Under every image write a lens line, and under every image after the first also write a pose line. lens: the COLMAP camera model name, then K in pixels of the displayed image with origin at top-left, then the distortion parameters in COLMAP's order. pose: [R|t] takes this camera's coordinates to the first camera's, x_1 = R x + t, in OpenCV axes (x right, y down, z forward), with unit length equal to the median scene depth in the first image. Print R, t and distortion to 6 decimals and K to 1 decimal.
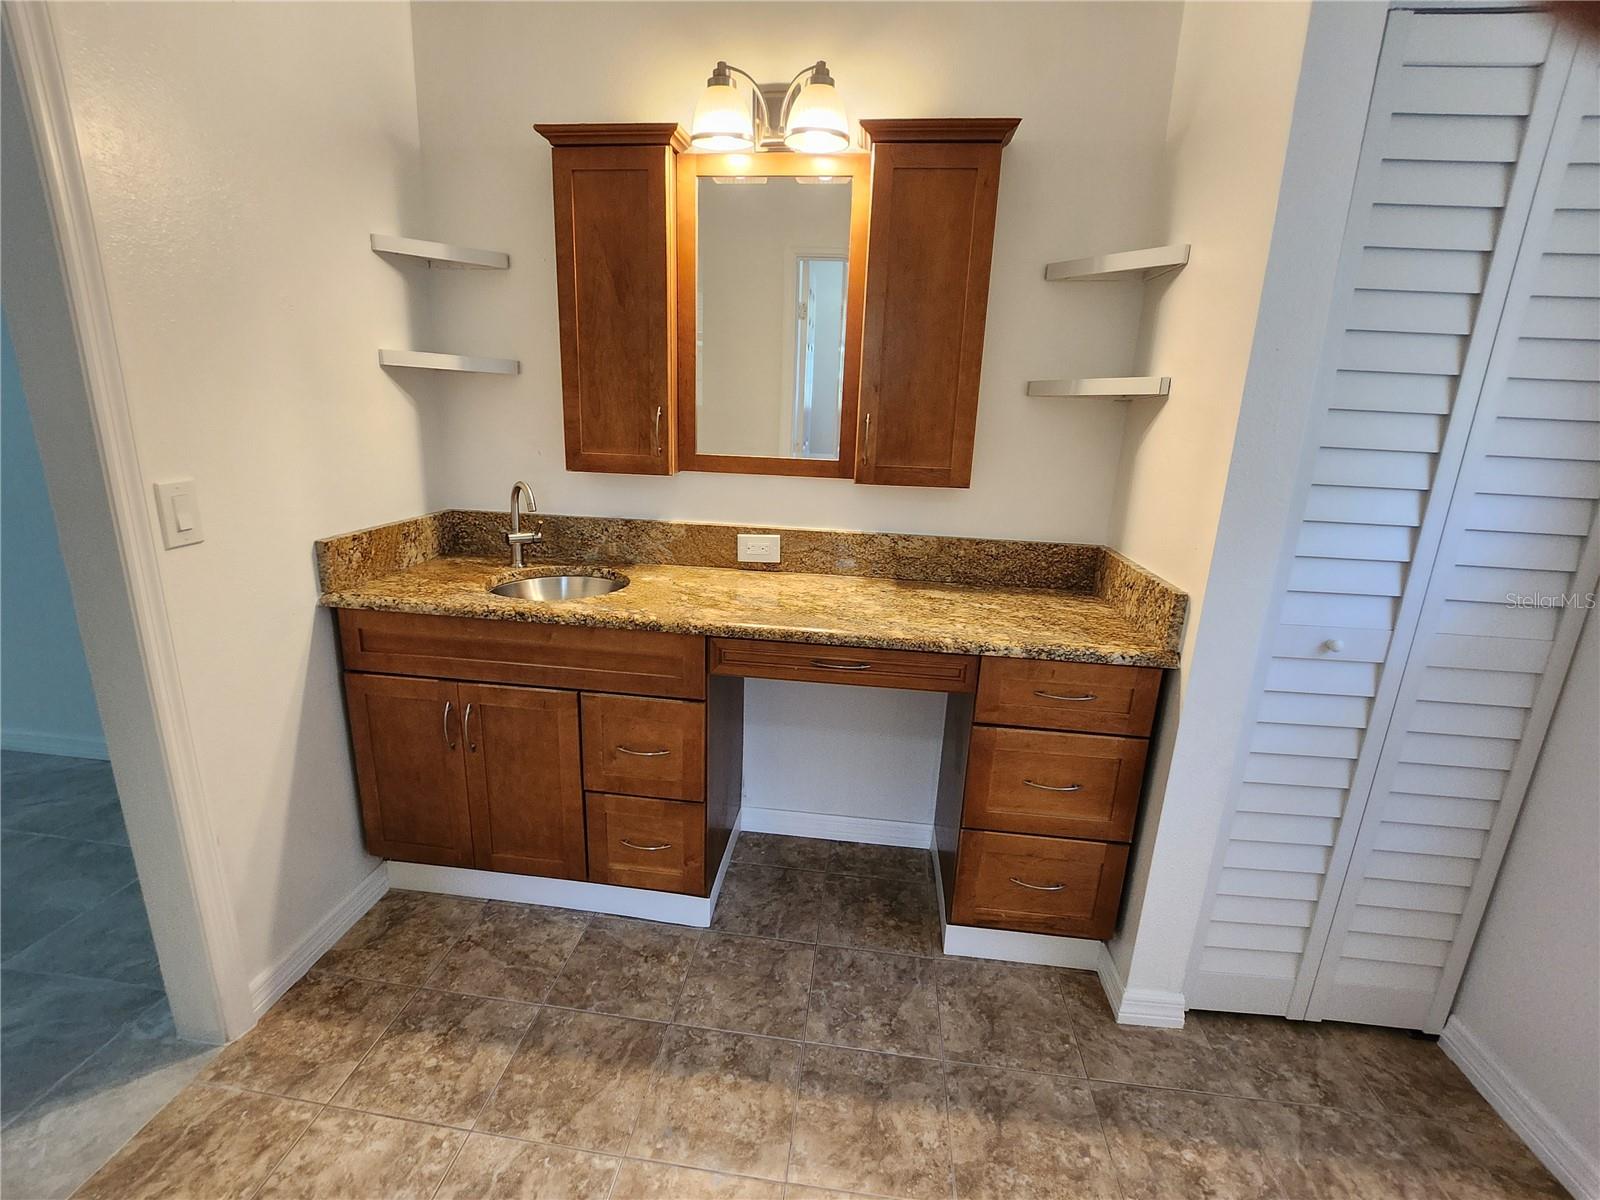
lens RADIAL K [[713.8, 0, 779.8], [0, 713.8, 596.1], [0, 0, 1]] dist [-0.002765, -0.012288]
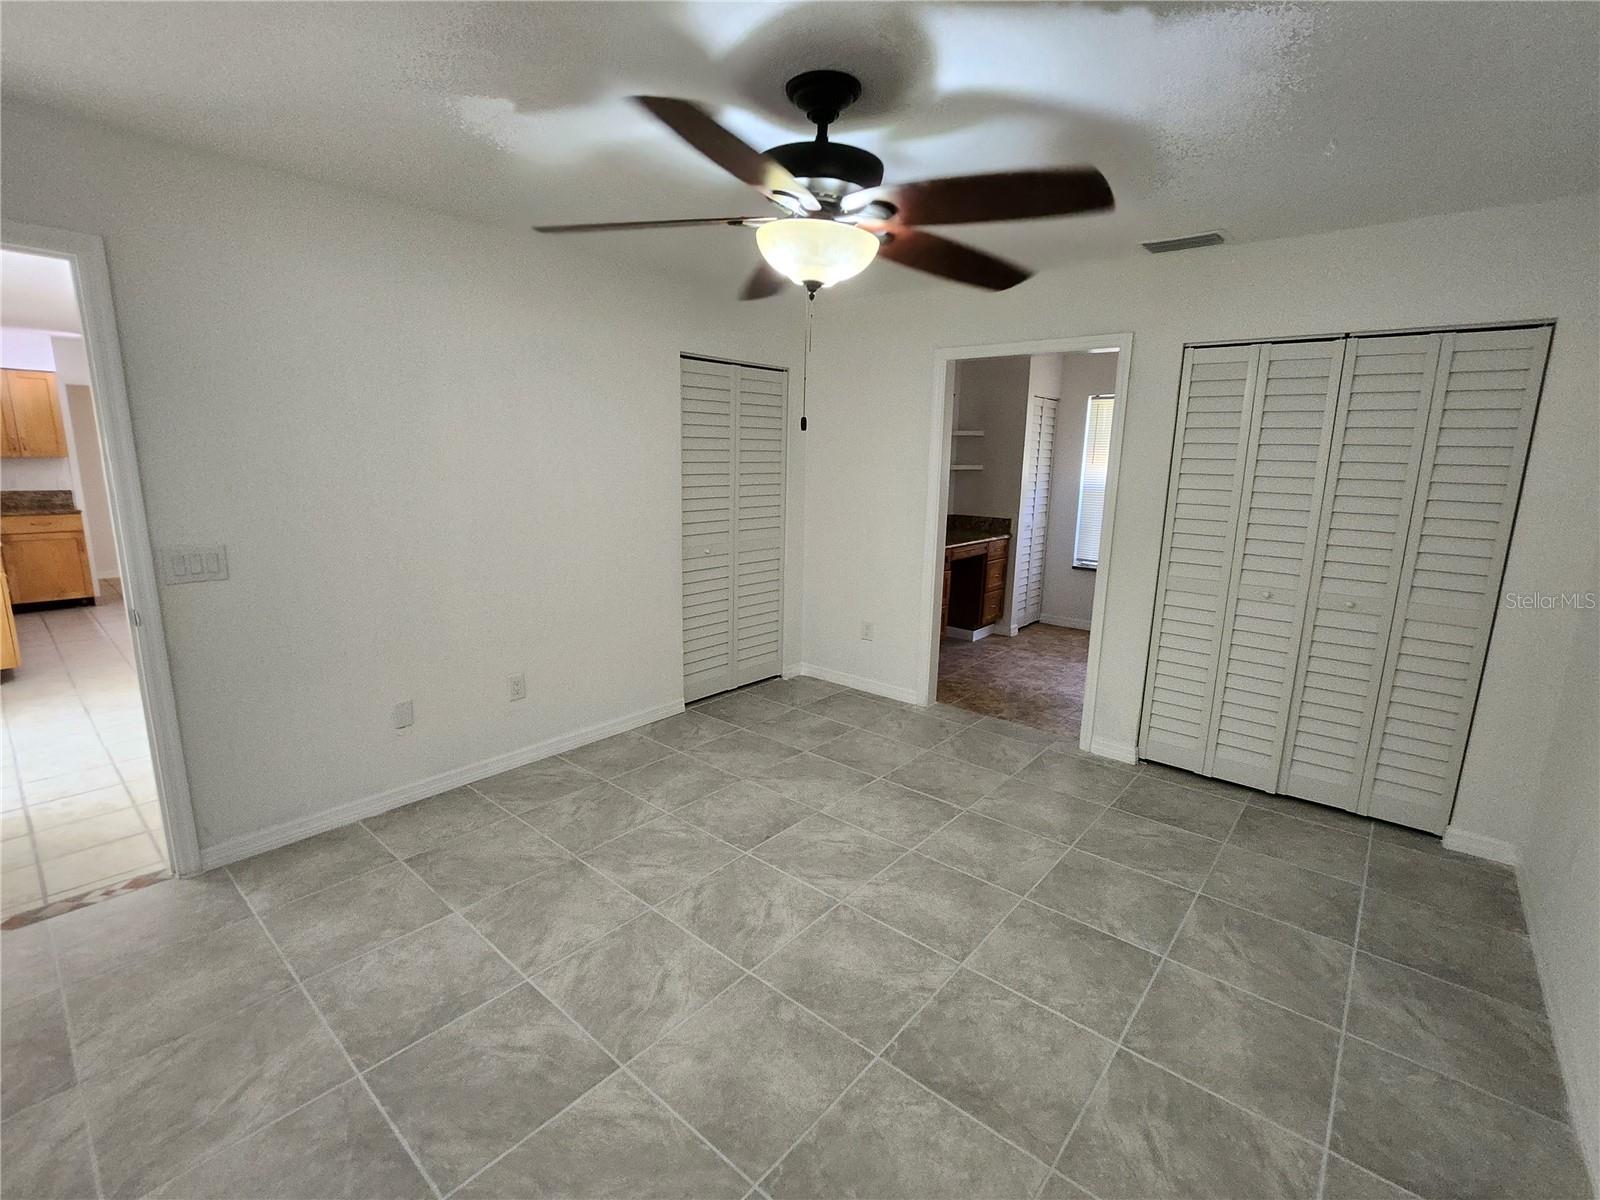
lens RADIAL K [[720.8, 0, 781.7], [0, 720.8, 599.8], [0, 0, 1]] dist [-0.014522, -0.000762]
pose [[0.560180, -0.190844, 0.806088, -3.085312], [0.216553, 0.972998, 0.079870, -0.141325], [-0.799564, 0.129819, 0.586382, -0.263503]]
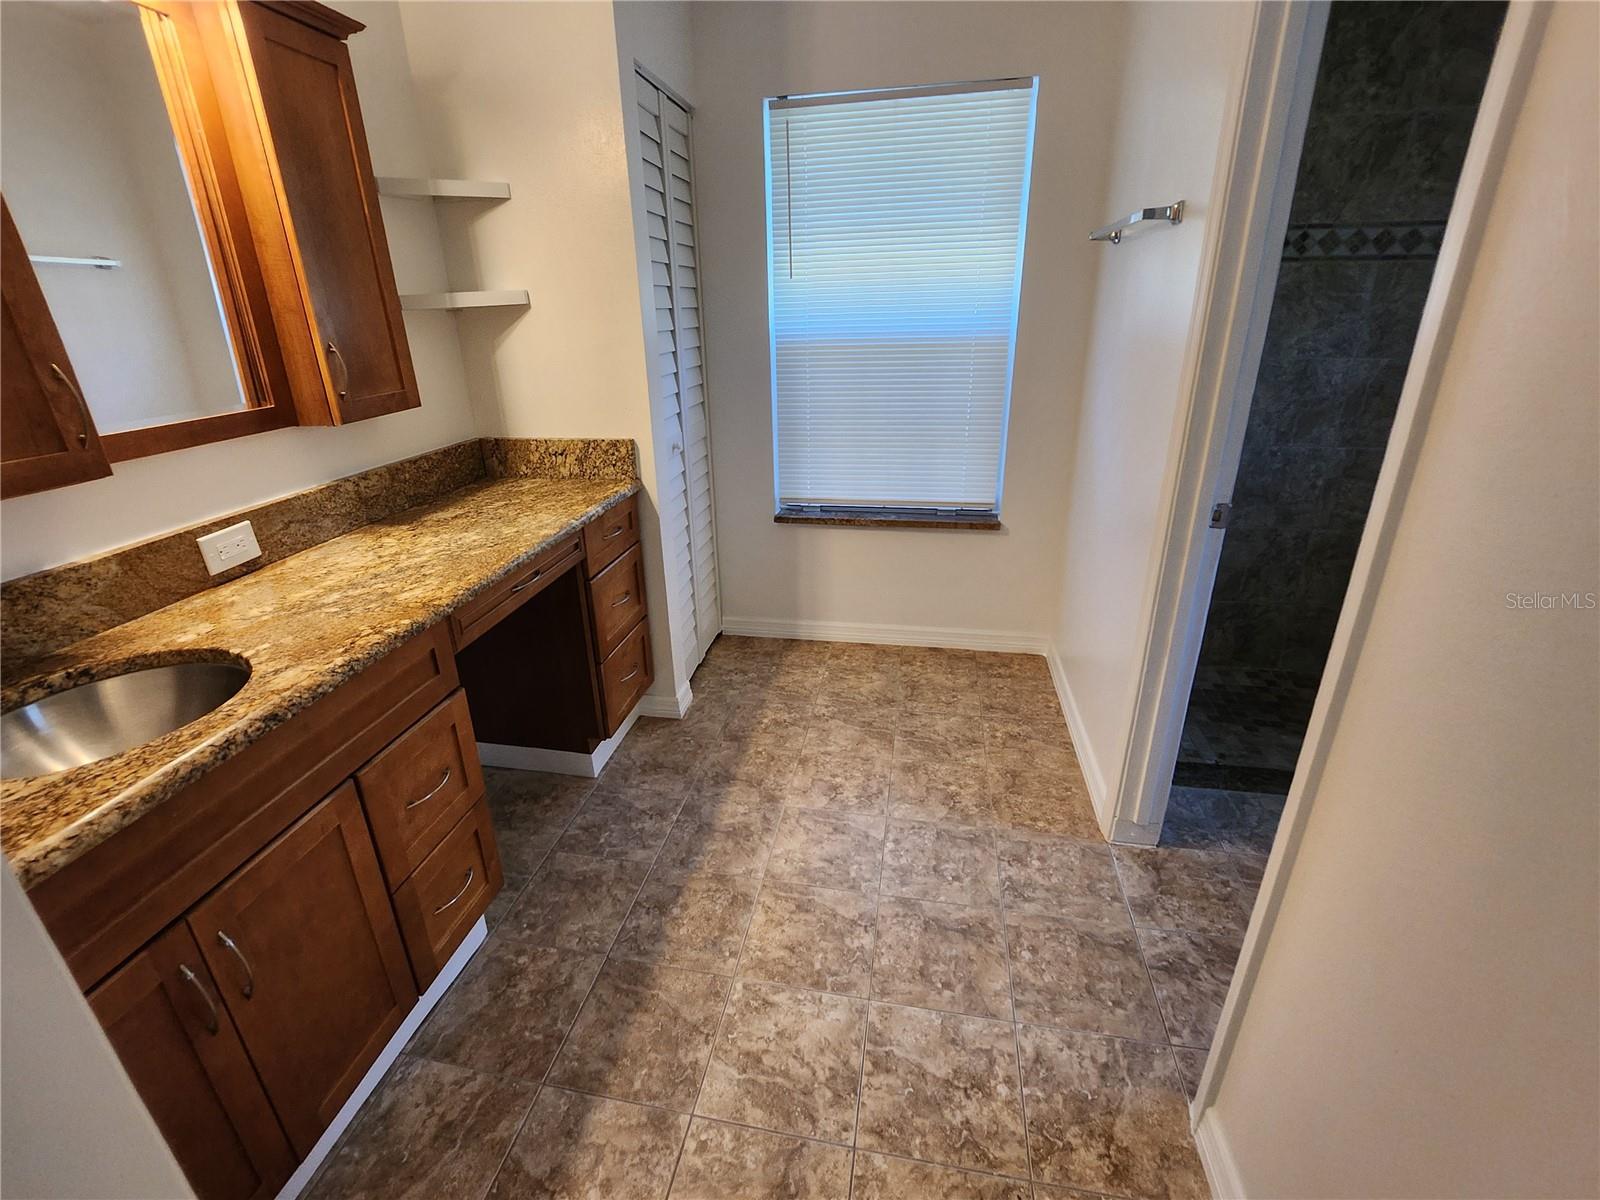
lens RADIAL K [[720.3, 0, 778.4], [0, 720.3, 597.6], [0, 0, 1]] dist [-0.010973, -0.000252]
pose [[0.074089, -0.411943, 0.908192, -0.816749], [0.285763, 0.881275, 0.376422, -0.166818], [-0.955432, 0.231639, 0.183011, 0.428075]]
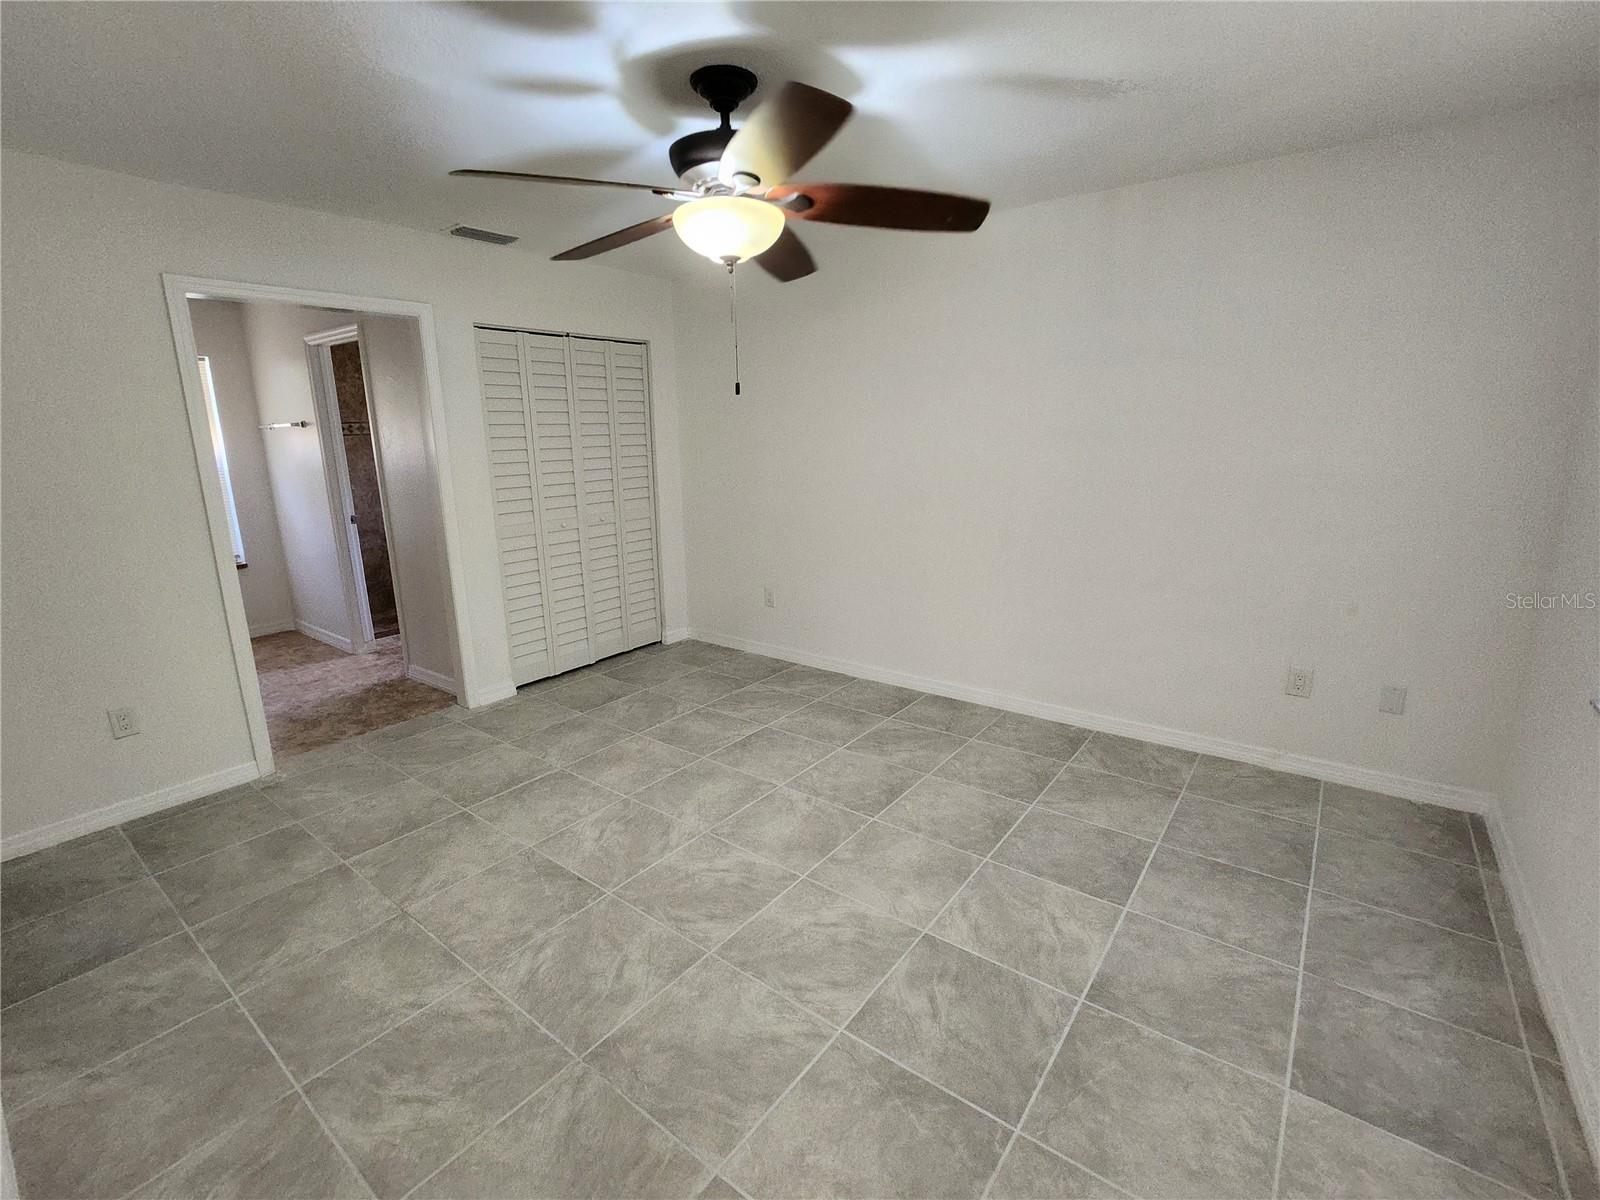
lens RADIAL K [[725.6, 0, 804.4], [0, 725.6, 582.3], [0, 0, 1]] dist [-0.002516, -0.000626]
pose [[-0.867198, -0.123856, 0.482315, -2.847544], [0.115540, 0.892096, 0.436825, -0.566606], [-0.484375, 0.434540, -0.759313, 1.451973]]
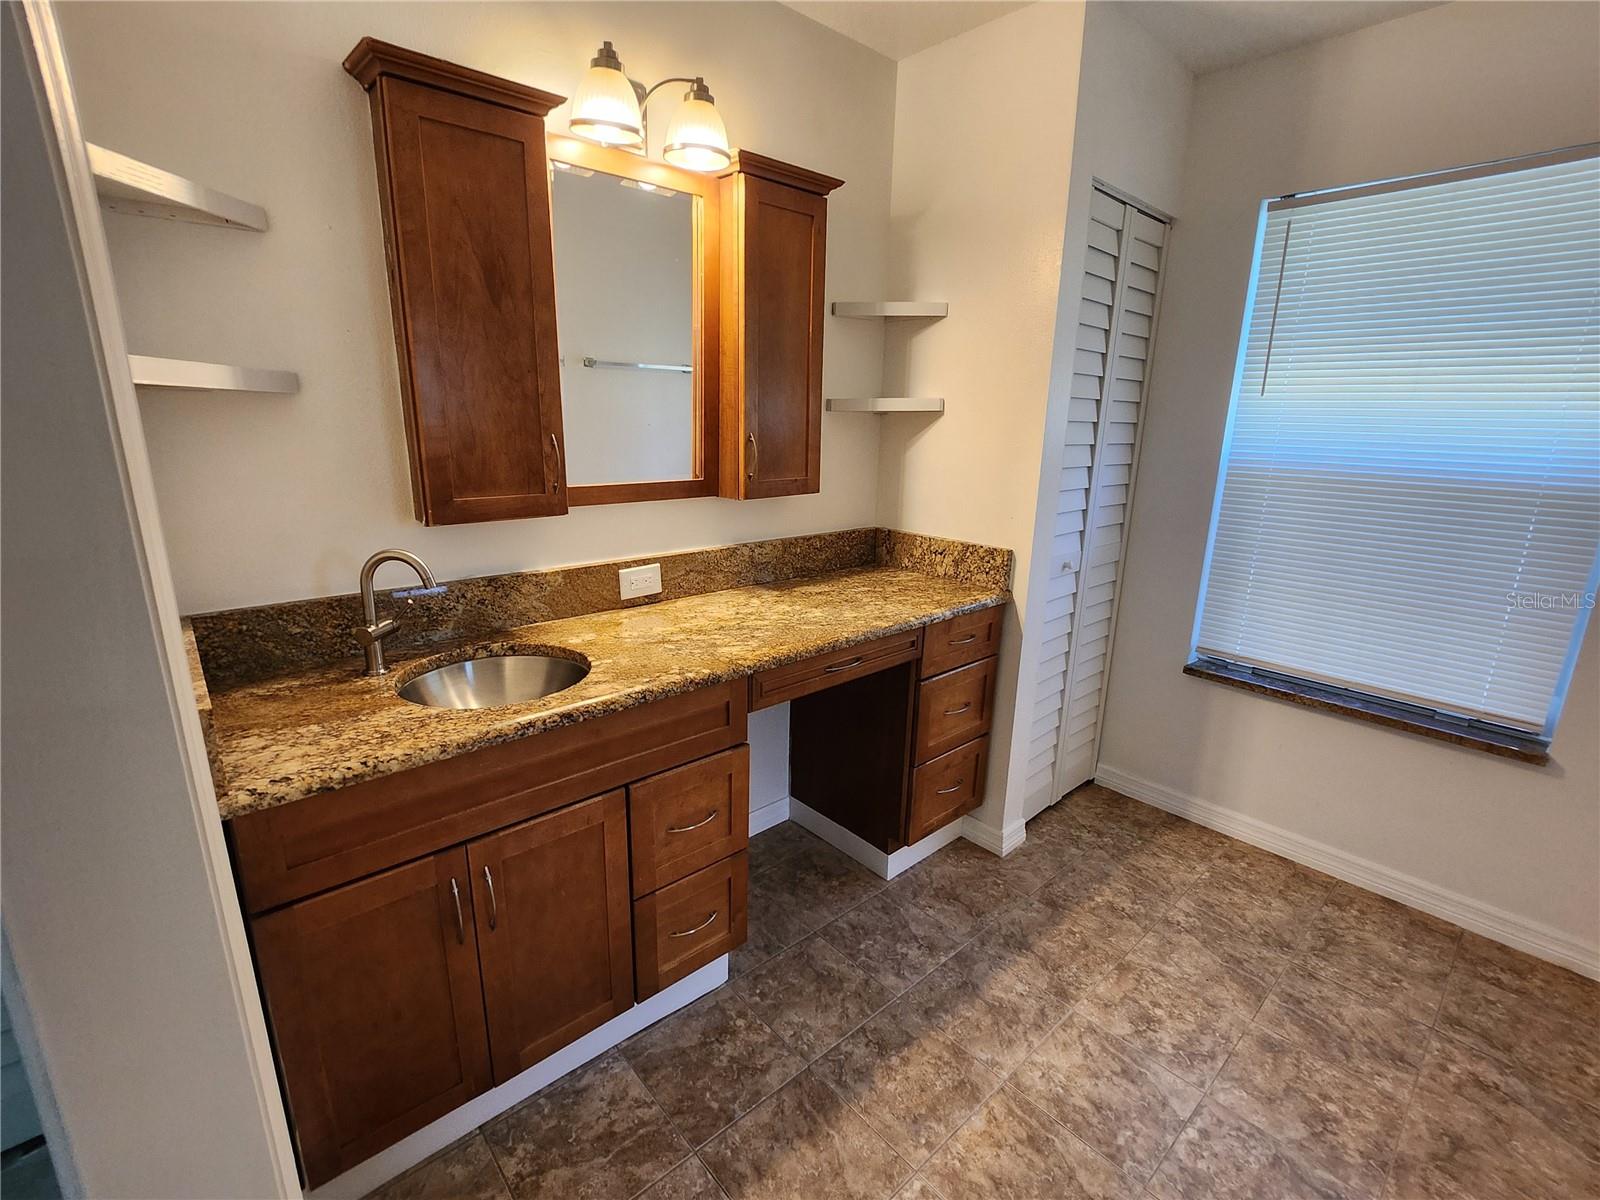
lens RADIAL K [[720.8, 0, 781.7], [0, 720.8, 599.8], [0, 0, 1]] dist [-0.014522, -0.000762]
pose [[0.666100, -0.208645, 0.716085, -0.708822], [0.198390, 0.975054, 0.099558, -0.122806], [-0.718993, 0.075749, 0.690877, 0.280690]]
